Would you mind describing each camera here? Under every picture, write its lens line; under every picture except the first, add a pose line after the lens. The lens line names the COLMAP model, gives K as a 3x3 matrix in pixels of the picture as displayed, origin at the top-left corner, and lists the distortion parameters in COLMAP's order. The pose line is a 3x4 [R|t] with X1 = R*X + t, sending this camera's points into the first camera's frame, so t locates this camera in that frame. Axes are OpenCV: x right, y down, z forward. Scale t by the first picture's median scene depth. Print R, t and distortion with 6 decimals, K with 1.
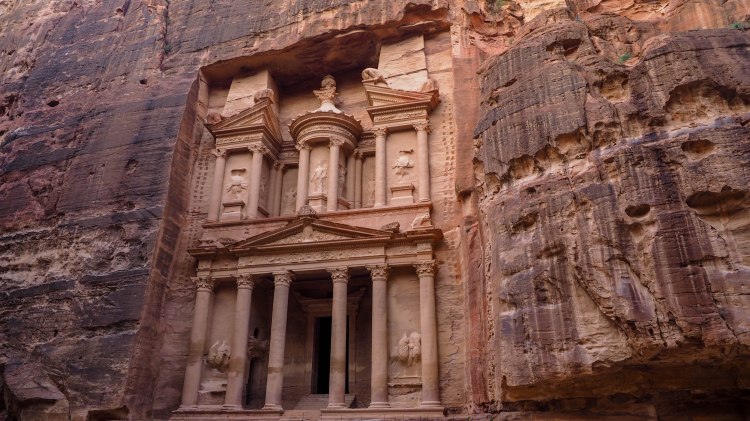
lens RADIAL K [[537.8, 0, 377.9], [0, 537.8, 205.4], [0, 0, 1]] dist [-0.039272, 0.033882]
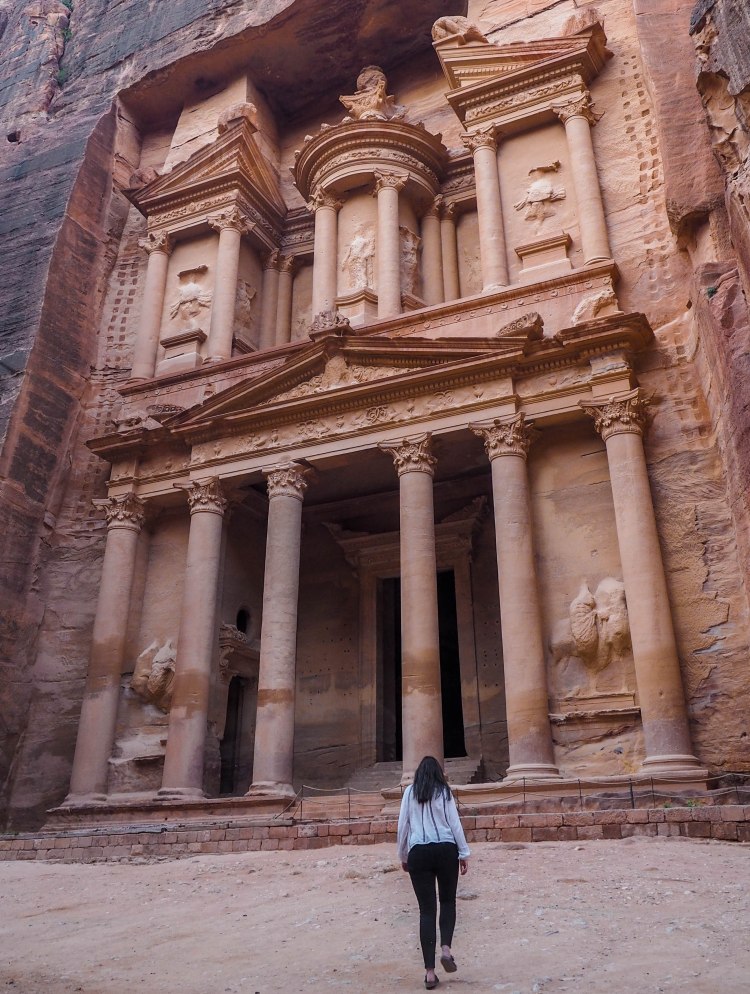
lens RADIAL K [[956.9, 0, 375.8], [0, 956.9, 326.3], [0, 0, 1]] dist [-0.023668, 0.029545]
pose [[0.979316, -0.111425, -0.168891, 0.036129], [0.088505, 0.986518, -0.137653, 0.120912], [0.181952, 0.119858, 0.975975, 0.237367]]
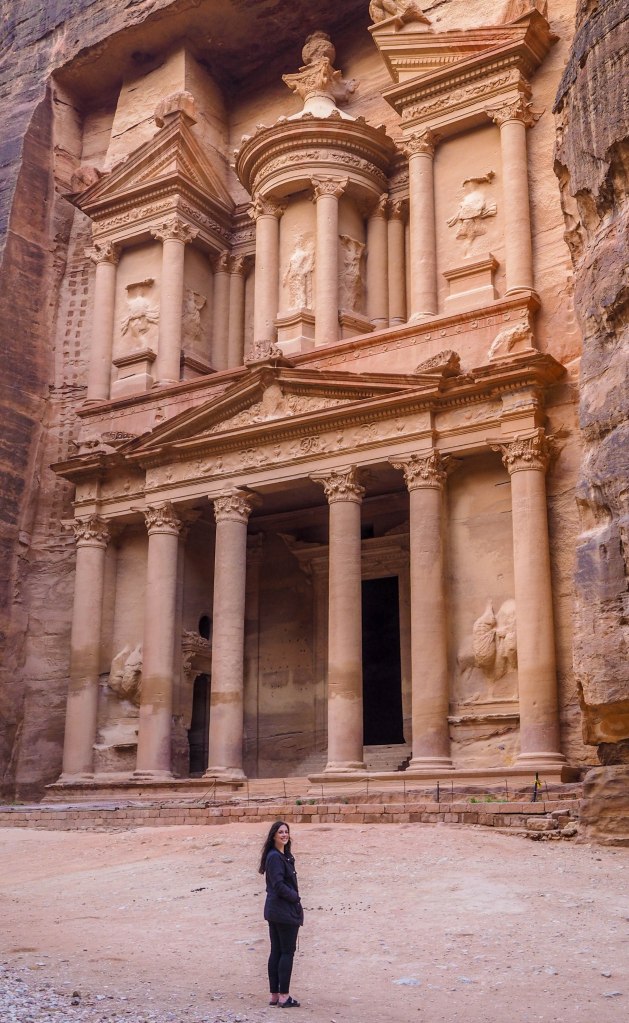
lens RADIAL K [[1179.5, 0, 309.9], [0, 1179.5, 523.2], [0, 0, 1]] dist [-0.003169, -0.011577]
pose [[0.947549, -0.082031, -0.308905, 0.191932], [0.124108, 0.985095, 0.119099, 0.037255], [0.294531, -0.151190, 0.943606, 0.057662]]
